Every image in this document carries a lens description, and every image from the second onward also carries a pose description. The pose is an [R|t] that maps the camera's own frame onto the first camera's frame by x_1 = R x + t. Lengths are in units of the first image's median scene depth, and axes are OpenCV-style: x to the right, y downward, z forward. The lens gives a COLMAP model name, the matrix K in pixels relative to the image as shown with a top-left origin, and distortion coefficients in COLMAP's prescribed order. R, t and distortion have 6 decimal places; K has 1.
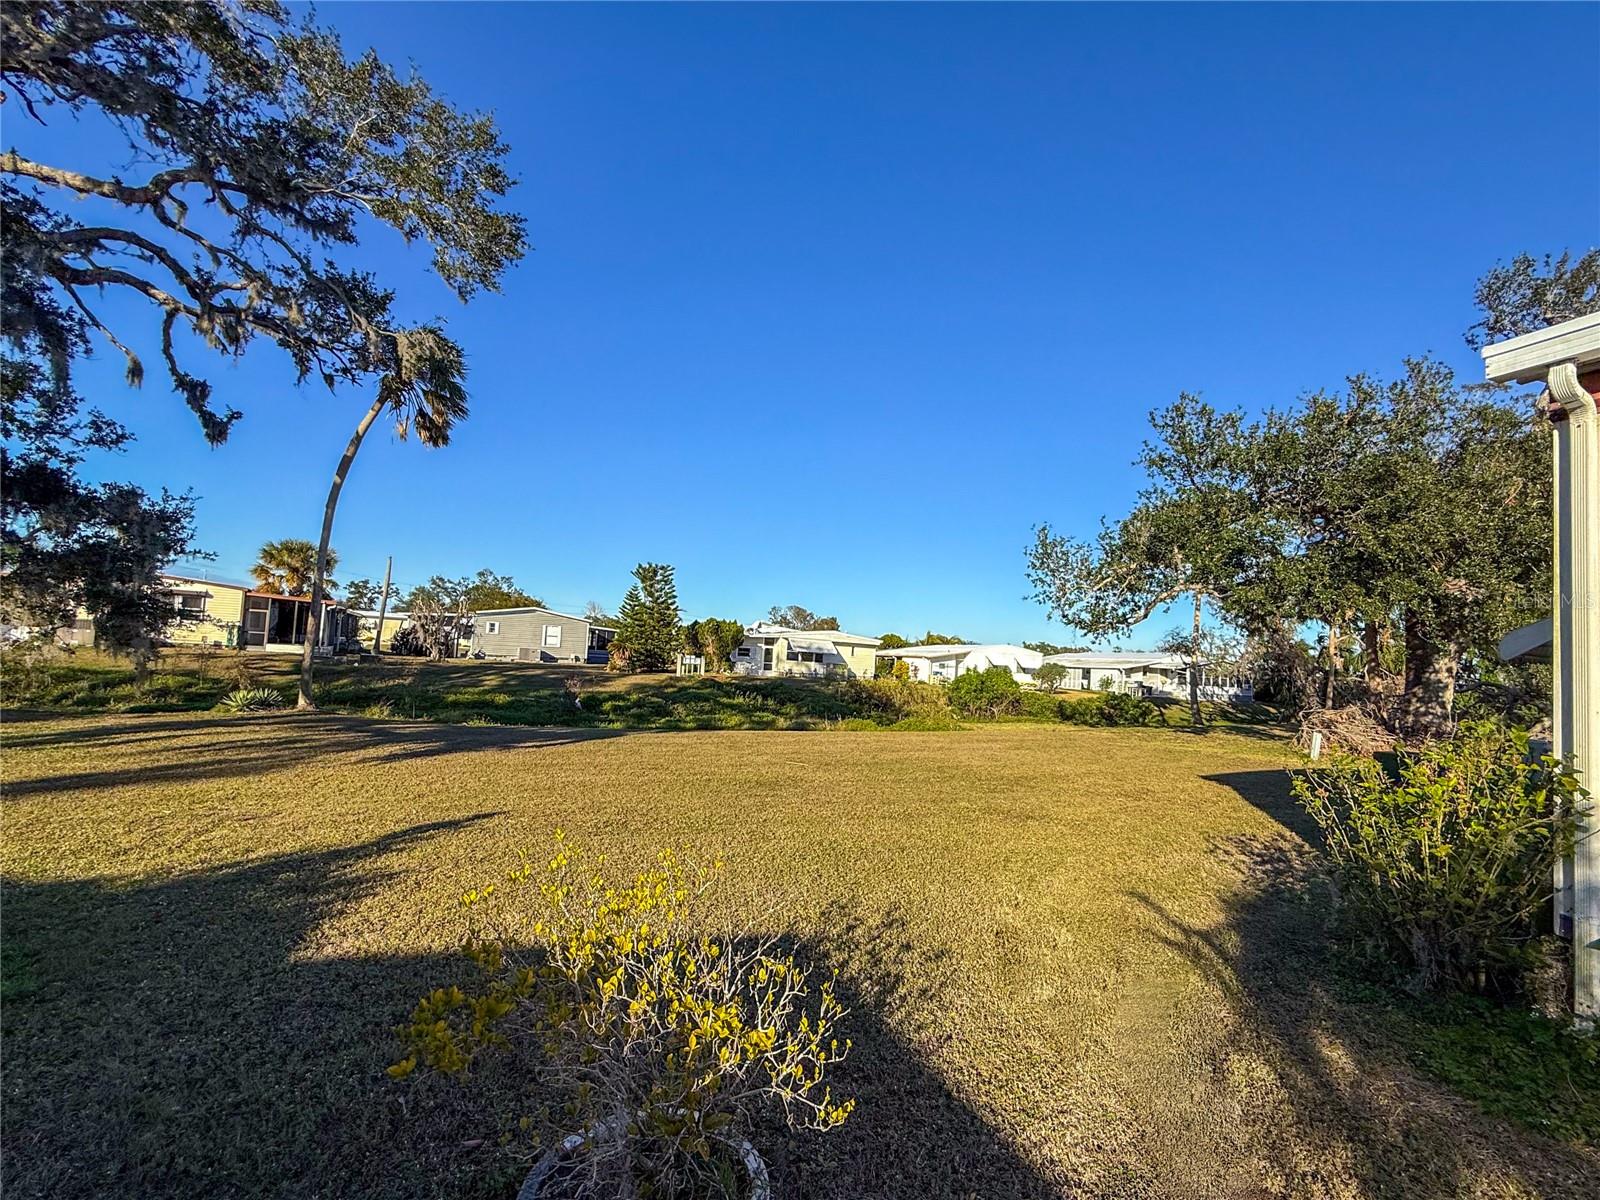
lens RADIAL K [[670.9, 0, 800.0], [0, 670.9, 600.0], [0, 0, 1]] dist [-0.001992, -0.000128]
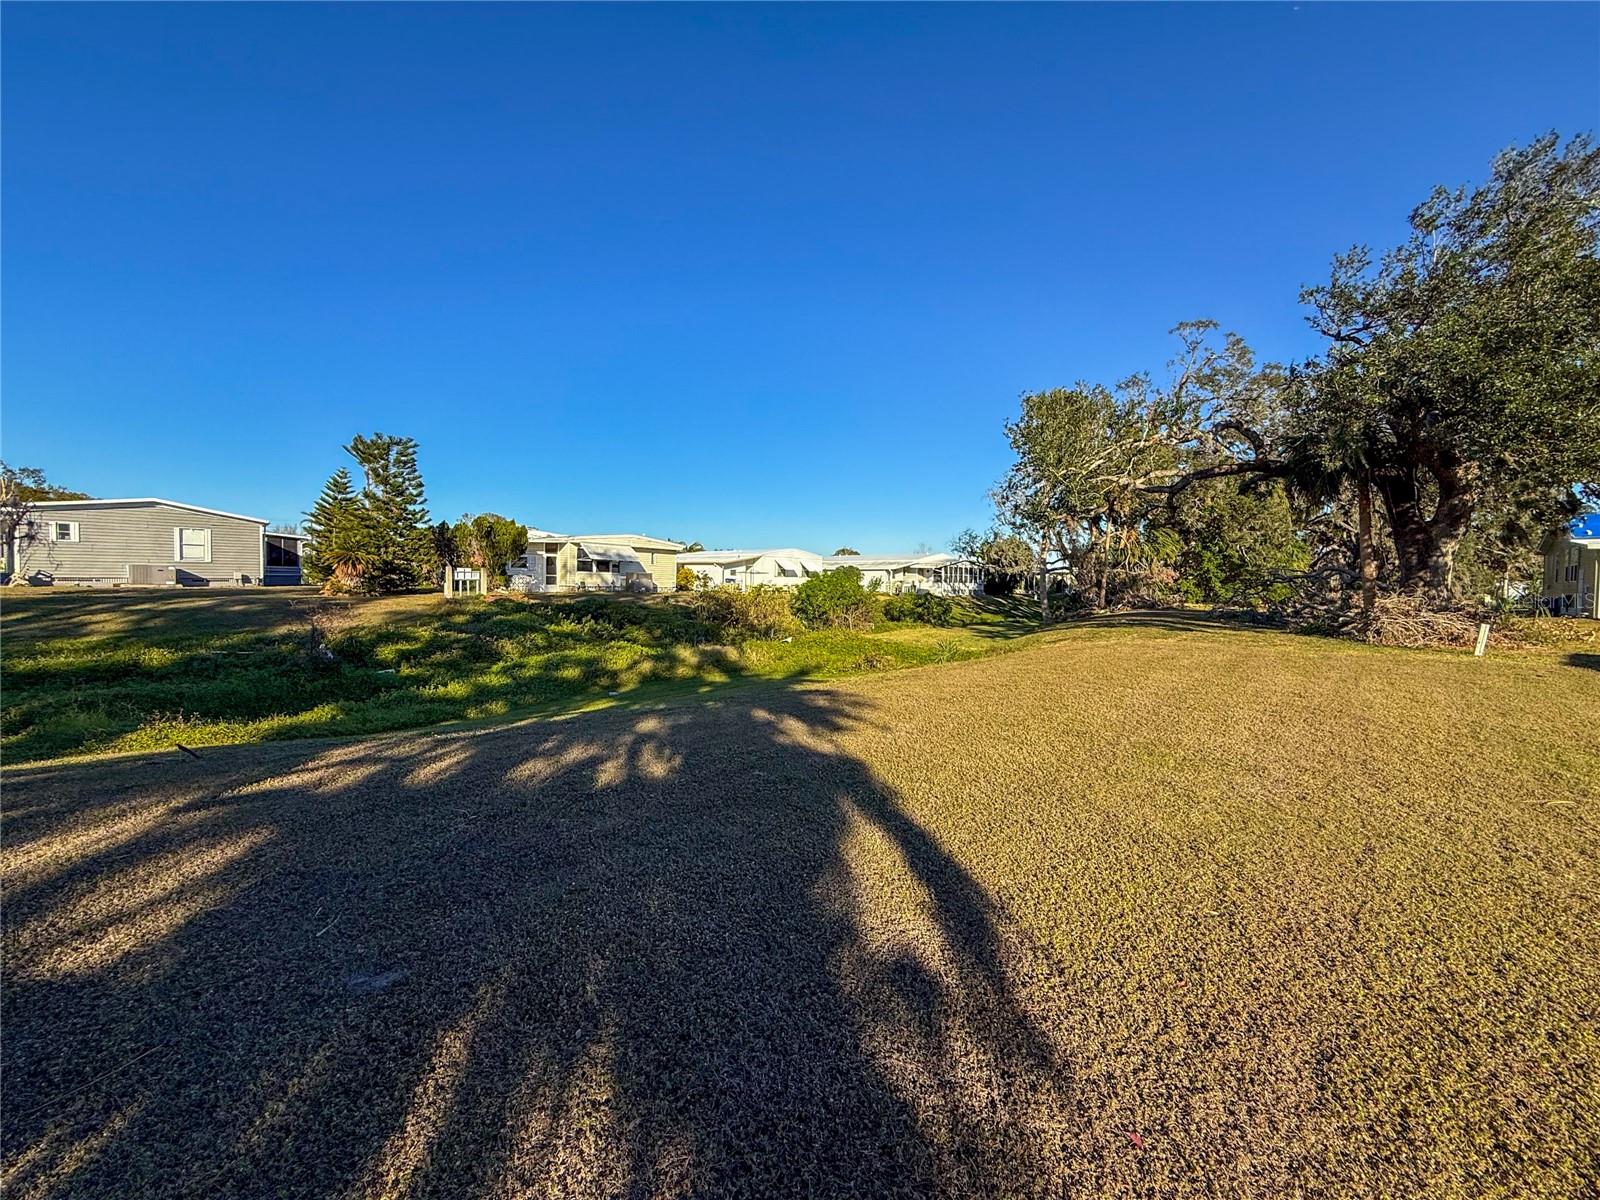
lens RADIAL K [[656.4, 0, 798.2], [0, 656.4, 574.8], [0, 0, 1]] dist [-0.001587, -0.000095]
pose [[0.897958, -0.034987, 0.438687, -0.127513], [-0.008165, 0.995339, 0.096095, 0.017585], [-0.440005, -0.089871, 0.893487, 0.192273]]
